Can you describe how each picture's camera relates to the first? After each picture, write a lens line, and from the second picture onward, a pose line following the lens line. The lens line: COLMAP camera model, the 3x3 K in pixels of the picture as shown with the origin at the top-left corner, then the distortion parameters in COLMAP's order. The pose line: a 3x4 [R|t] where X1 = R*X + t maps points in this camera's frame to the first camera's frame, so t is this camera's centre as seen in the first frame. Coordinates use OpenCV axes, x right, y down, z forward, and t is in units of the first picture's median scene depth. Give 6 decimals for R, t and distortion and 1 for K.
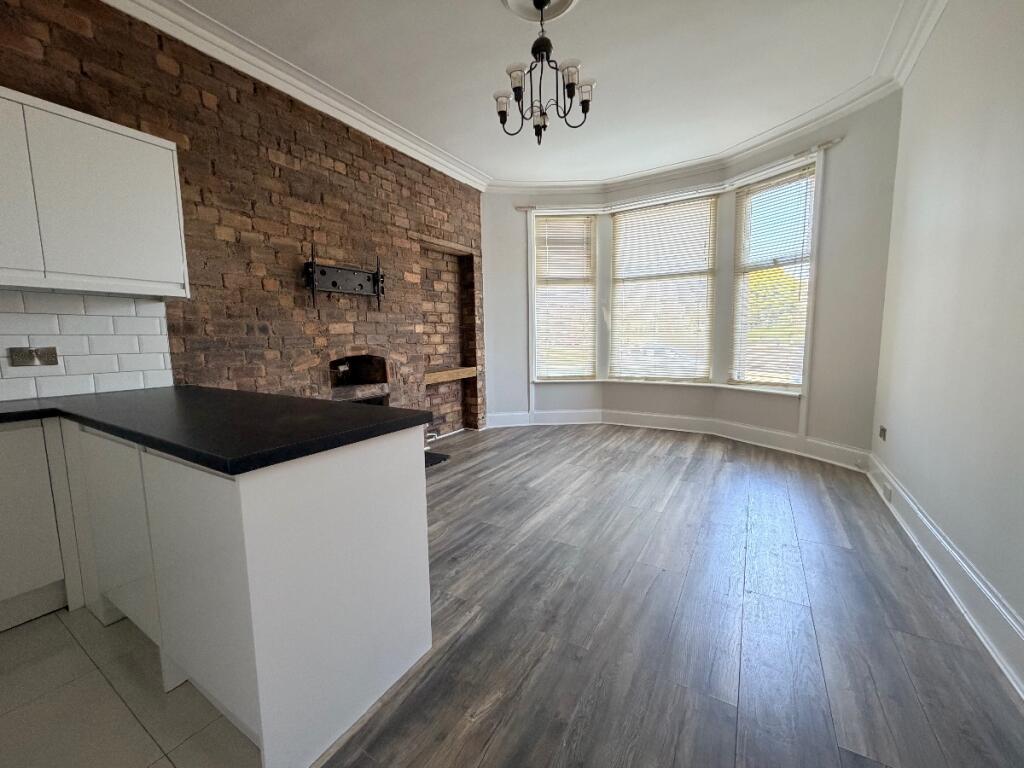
lens RADIAL K [[408.6, 0, 508.8], [0, 408.6, 383.5], [0, 0, 1]] dist [0.002526, -0.000368]
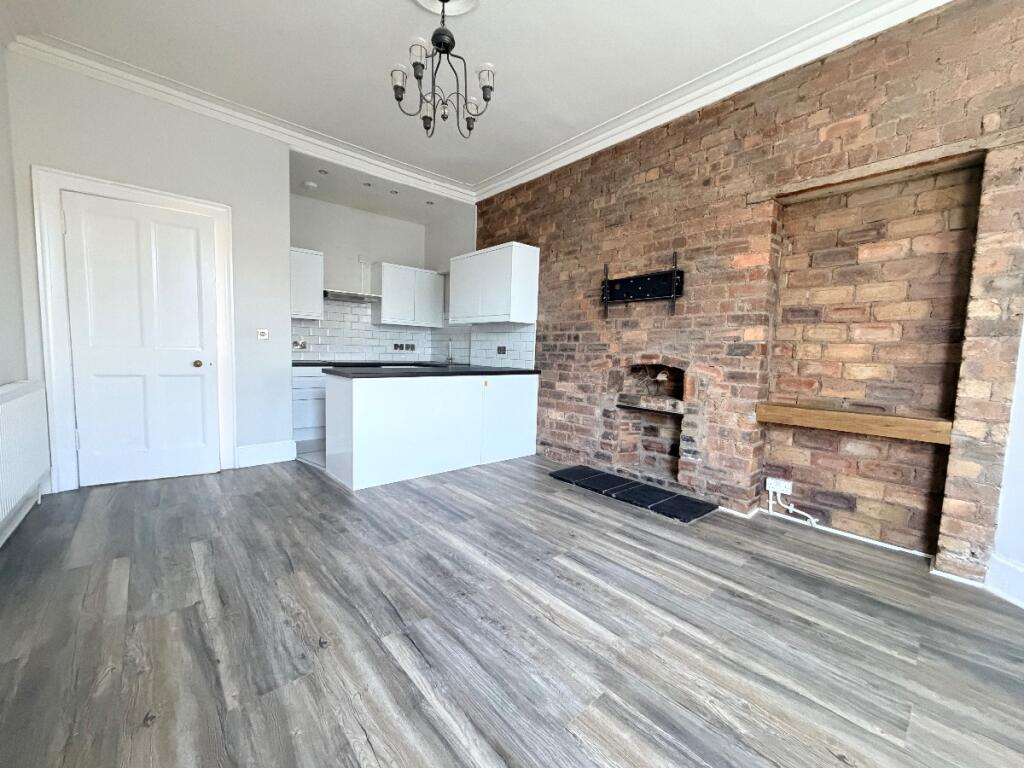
lens RADIAL K [[408.6, 0, 508.8], [0, 408.6, 383.5], [0, 0, 1]] dist [0.002526, -0.000368]
pose [[-0.299559, 0.084880, -0.950295, 0.665548], [-0.132207, 0.982733, 0.129453, -0.109035], [0.944873, 0.164415, -0.283165, 1.012620]]
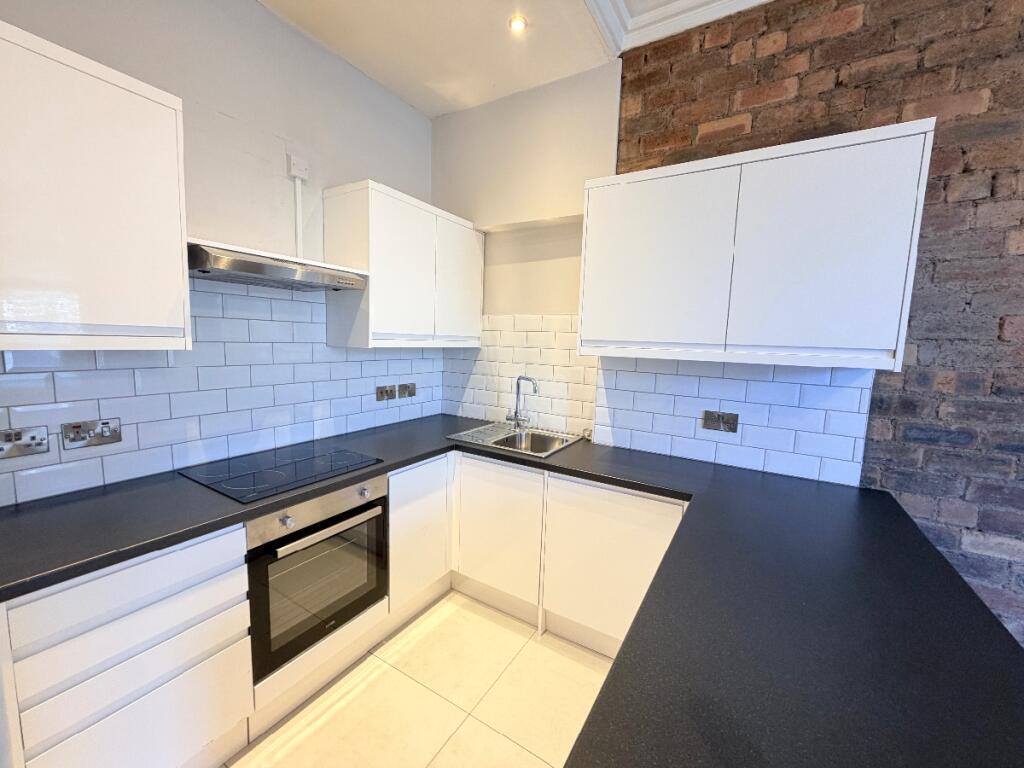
lens RADIAL K [[408.6, 0, 508.8], [0, 408.6, 383.5], [0, 0, 1]] dist [0.002526, -0.000368]
pose [[0.002778, 0.124391, -0.992229, -0.108191], [-0.142070, 0.982218, 0.122738, -0.117372], [0.989853, 0.140625, 0.020401, 0.263732]]
